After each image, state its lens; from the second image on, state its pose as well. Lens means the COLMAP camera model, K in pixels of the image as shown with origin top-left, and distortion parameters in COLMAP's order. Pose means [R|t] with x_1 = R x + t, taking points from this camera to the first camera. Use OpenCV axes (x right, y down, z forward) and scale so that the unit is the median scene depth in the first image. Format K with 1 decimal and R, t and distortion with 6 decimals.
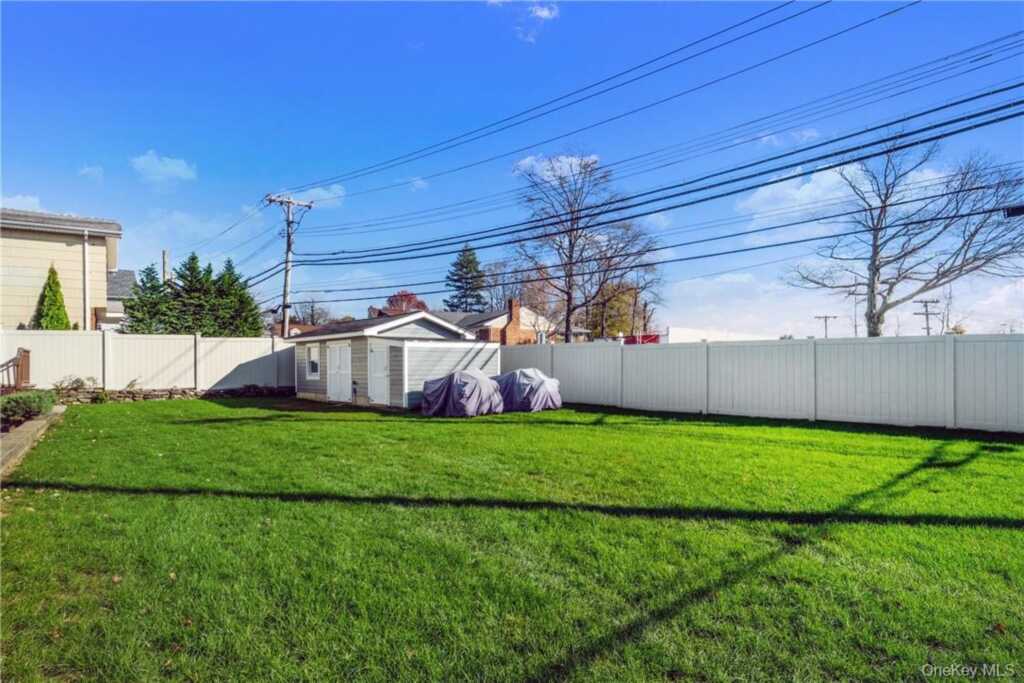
lens RADIAL K [[519.0, 0, 496.1], [0, 519.0, 364.0], [0, 0, 1]] dist [-0.008042, -0.000252]
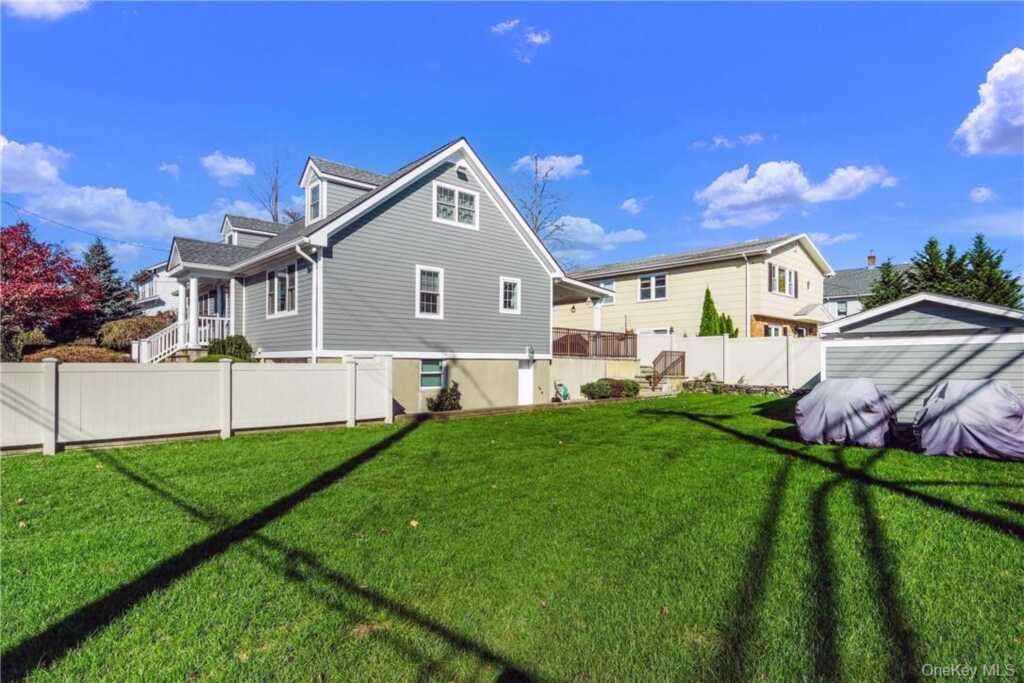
lens RADIAL K [[519.0, 0, 508.3], [0, 519.0, 348.1], [0, 0, 1]] dist [-0.008042, -0.000252]
pose [[0.167352, -0.018515, -0.985723, 0.363352], [-0.001111, 0.999819, -0.018968, -0.010590], [0.985897, 0.004270, 0.167301, 0.277691]]
